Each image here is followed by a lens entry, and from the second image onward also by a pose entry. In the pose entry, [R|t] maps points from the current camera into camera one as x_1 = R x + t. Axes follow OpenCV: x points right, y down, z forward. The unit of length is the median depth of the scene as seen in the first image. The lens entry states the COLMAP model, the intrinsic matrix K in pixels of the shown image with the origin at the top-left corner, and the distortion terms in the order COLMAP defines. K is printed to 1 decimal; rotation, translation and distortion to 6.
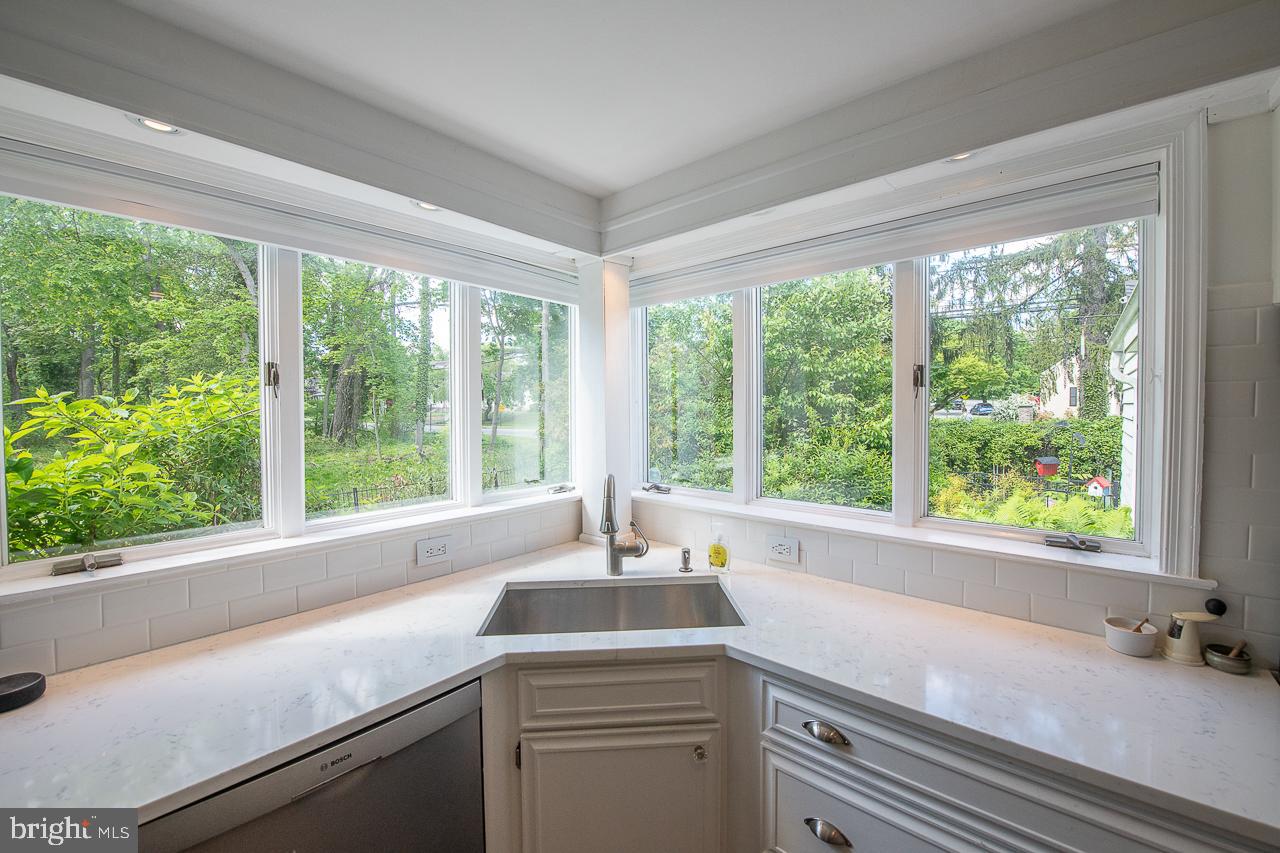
lens RADIAL K [[508.7, 0, 645.6], [0, 508.7, 417.2], [0, 0, 1]] dist [-0.017227, -0.001224]
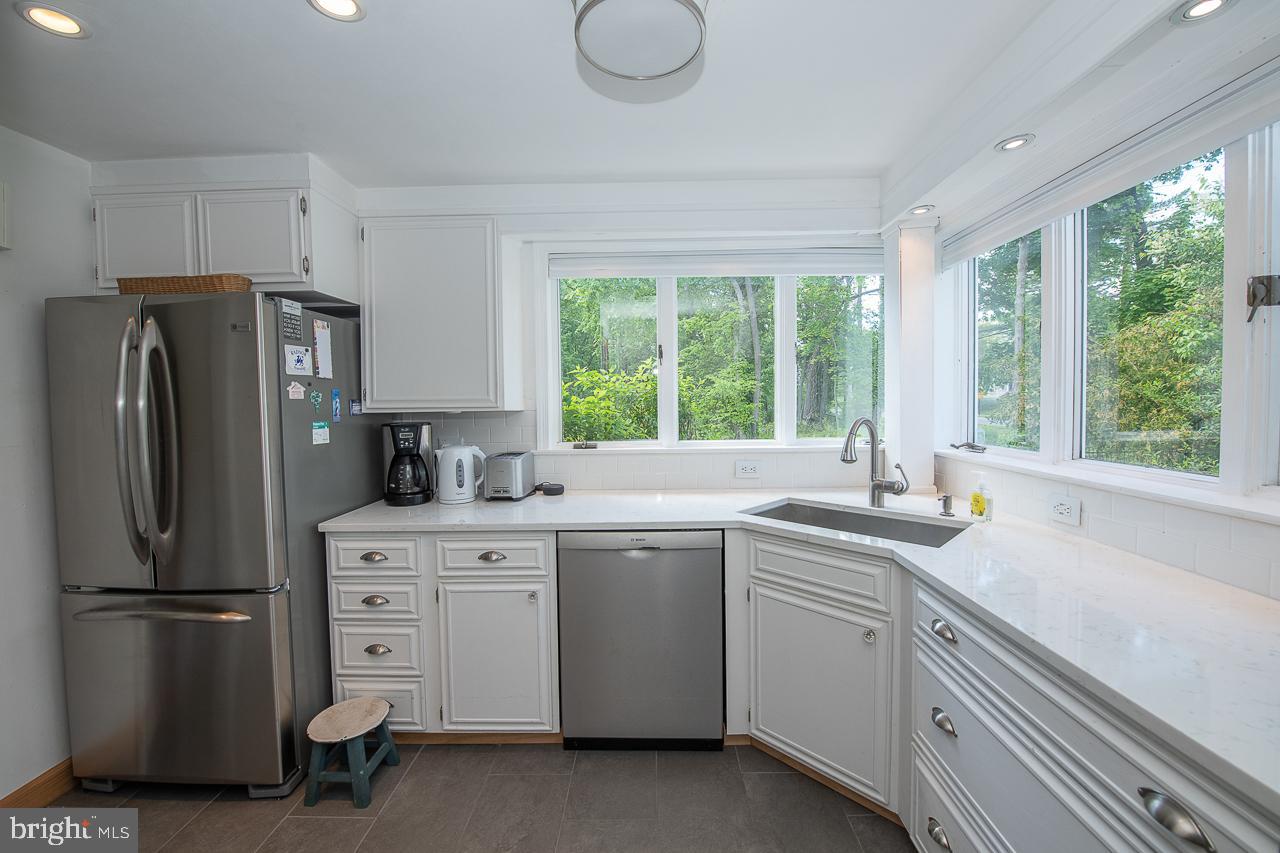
lens RADIAL K [[508.7, 0, 650.2], [0, 508.7, 421.0], [0, 0, 1]] dist [-0.017227, -0.001224]
pose [[0.645521, 0.026872, -0.763270, 0.417801], [-0.003342, 0.999471, 0.032362, 0.069905], [0.763735, -0.018339, 0.645269, -0.111045]]
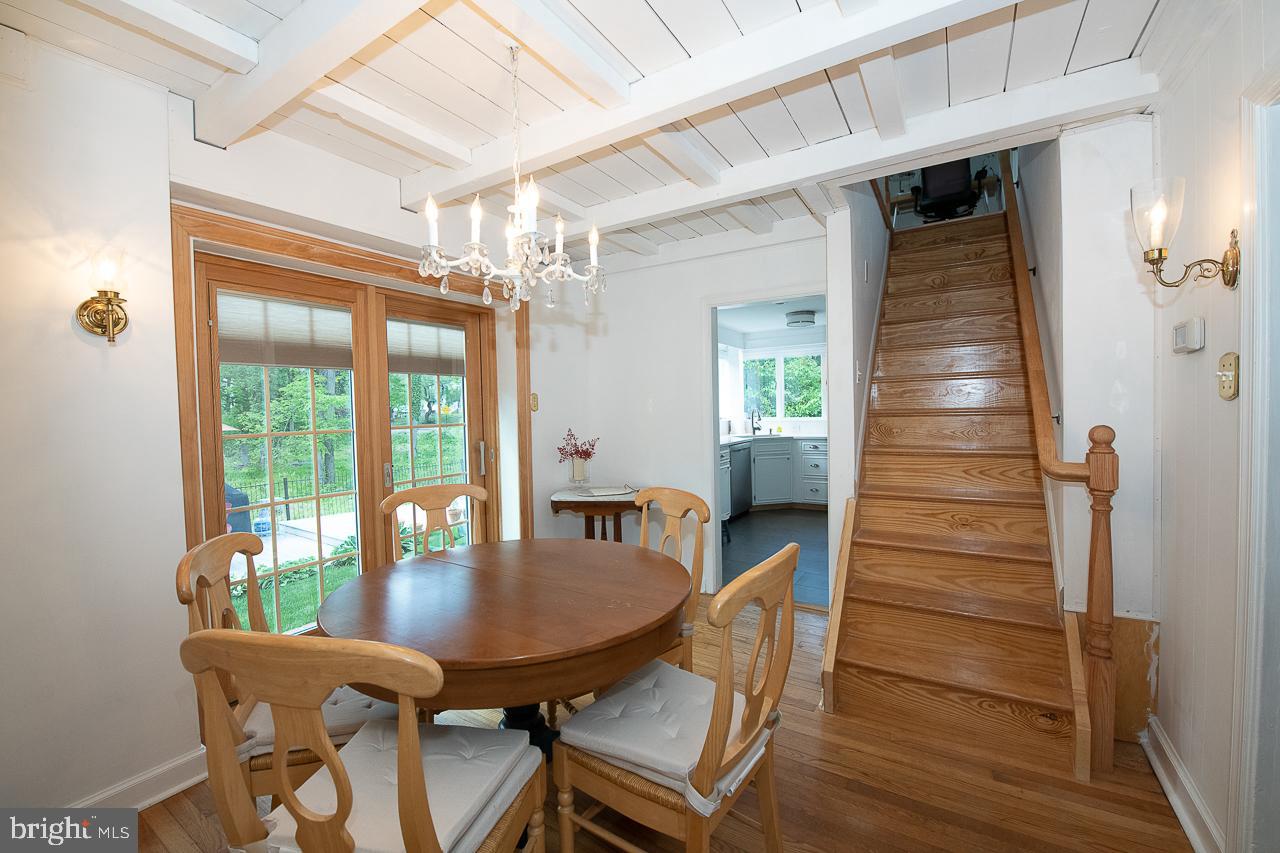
lens RADIAL K [[508.7, 0, 648.2], [0, 508.7, 421.9], [0, 0, 1]] dist [-0.017227, -0.001224]
pose [[0.986558, -0.022032, 0.161919, -1.264427], [0.020741, 0.999738, 0.009657, 0.137352], [-0.162089, -0.006169, 0.986757, -2.283225]]
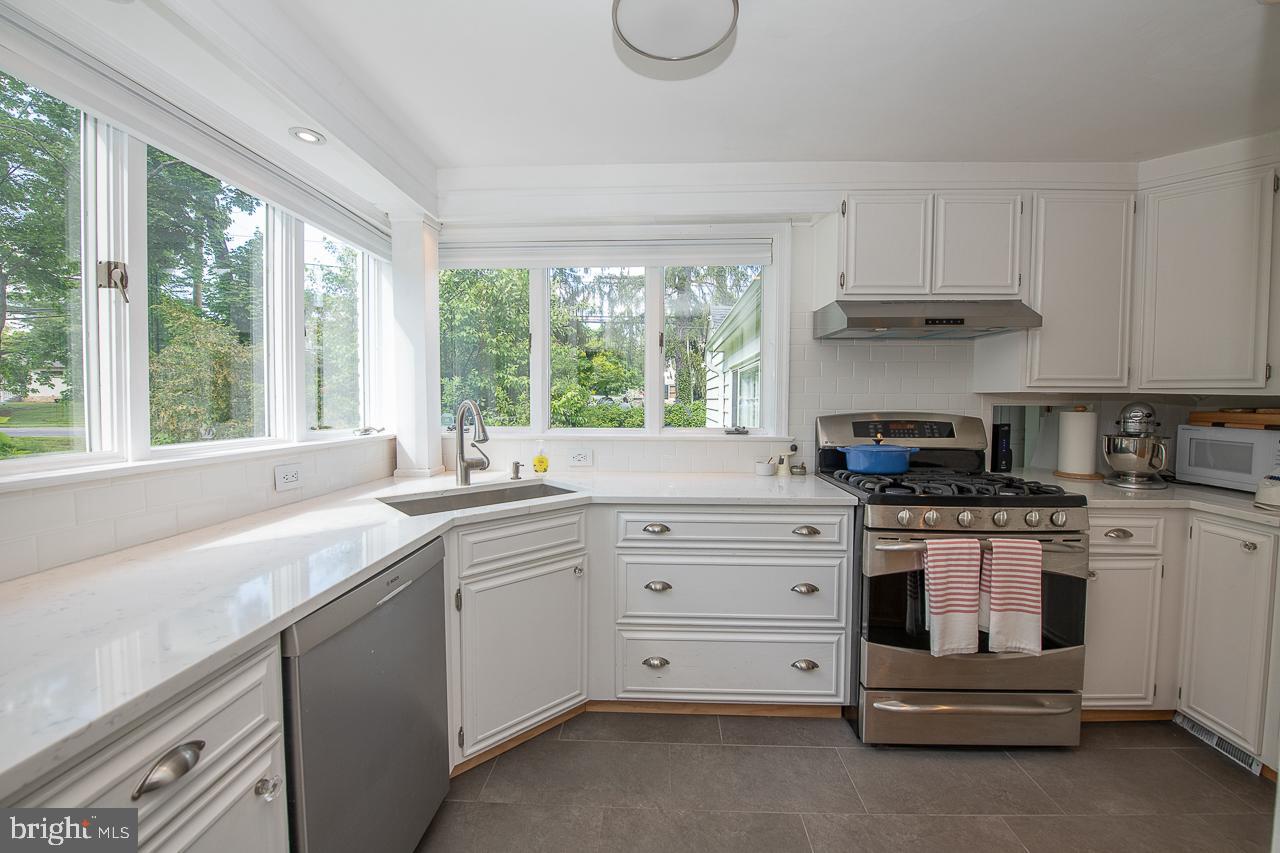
lens RADIAL K [[508.7, 0, 645.8], [0, 508.7, 417.4], [0, 0, 1]] dist [-0.017227, -0.001224]
pose [[0.781380, -0.012194, 0.623936, -0.415752], [0.004493, 0.999893, 0.013915, 0.114803], [-0.624039, -0.008070, 0.781352, -0.191355]]
